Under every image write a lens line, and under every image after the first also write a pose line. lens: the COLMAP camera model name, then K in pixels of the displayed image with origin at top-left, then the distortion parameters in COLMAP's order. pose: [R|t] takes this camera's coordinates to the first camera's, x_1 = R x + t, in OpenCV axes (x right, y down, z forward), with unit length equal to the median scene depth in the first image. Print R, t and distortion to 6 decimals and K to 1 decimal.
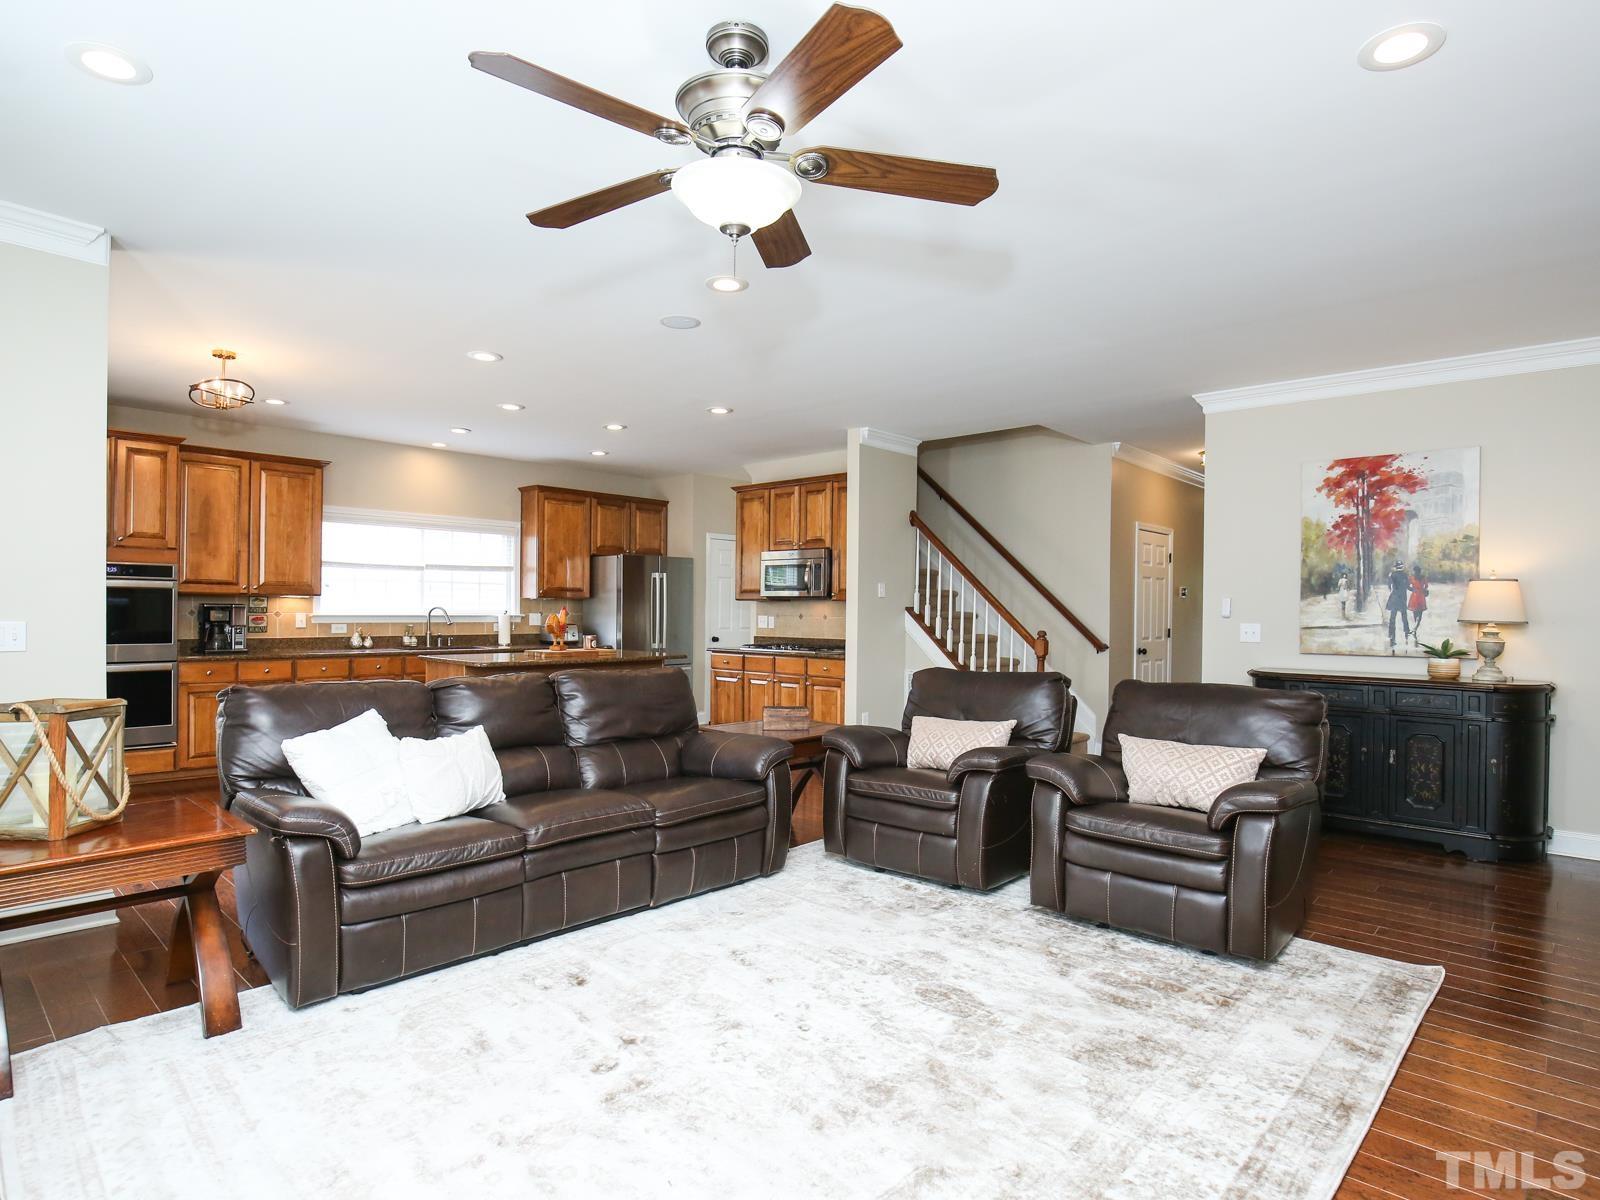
lens RADIAL K [[870.2, 0, 804.7], [0, 870.2, 605.2], [0, 0, 1]] dist [-0.037484, 0.004392]
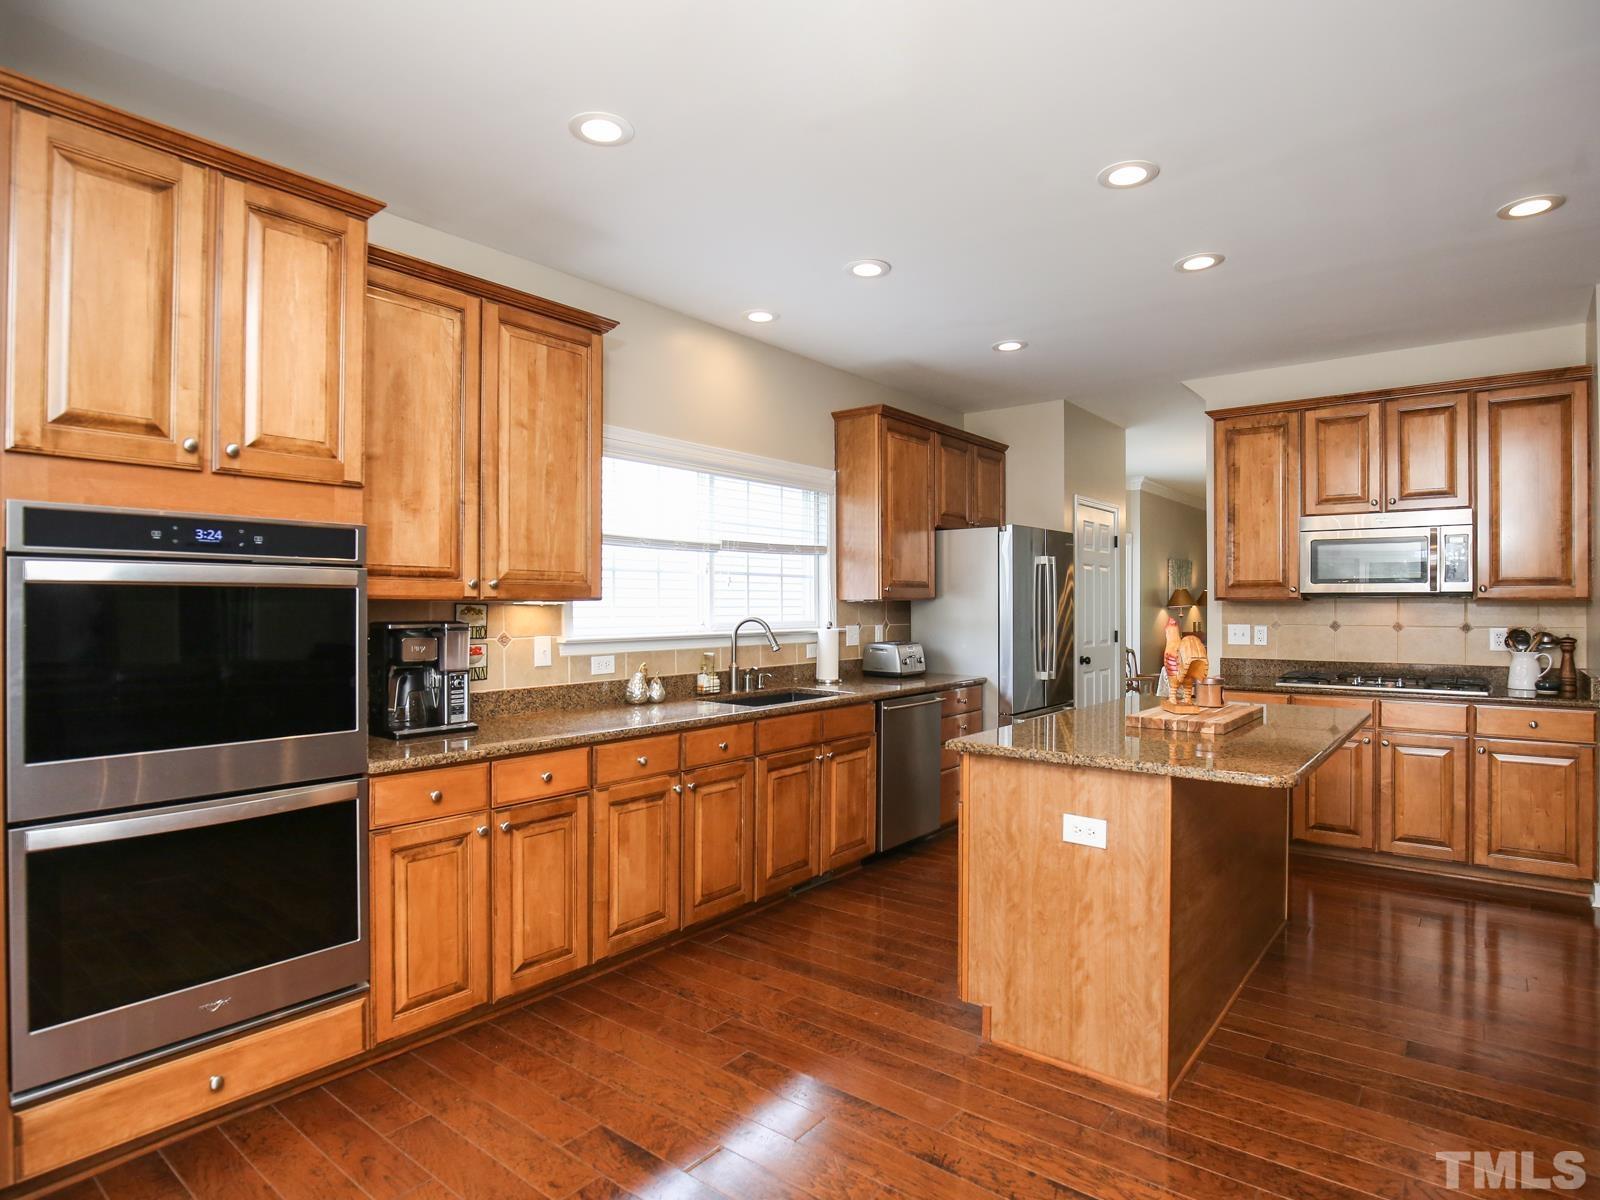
lens RADIAL K [[870.2, 0, 803.7], [0, 870.2, 600.2], [0, 0, 1]] dist [-0.037484, 0.004392]
pose [[0.997501, -0.010150, 0.069918, -0.467571], [0.010168, 0.999948, 0.000097, -0.009856], [-0.069915, 0.000614, 0.997553, 0.493411]]
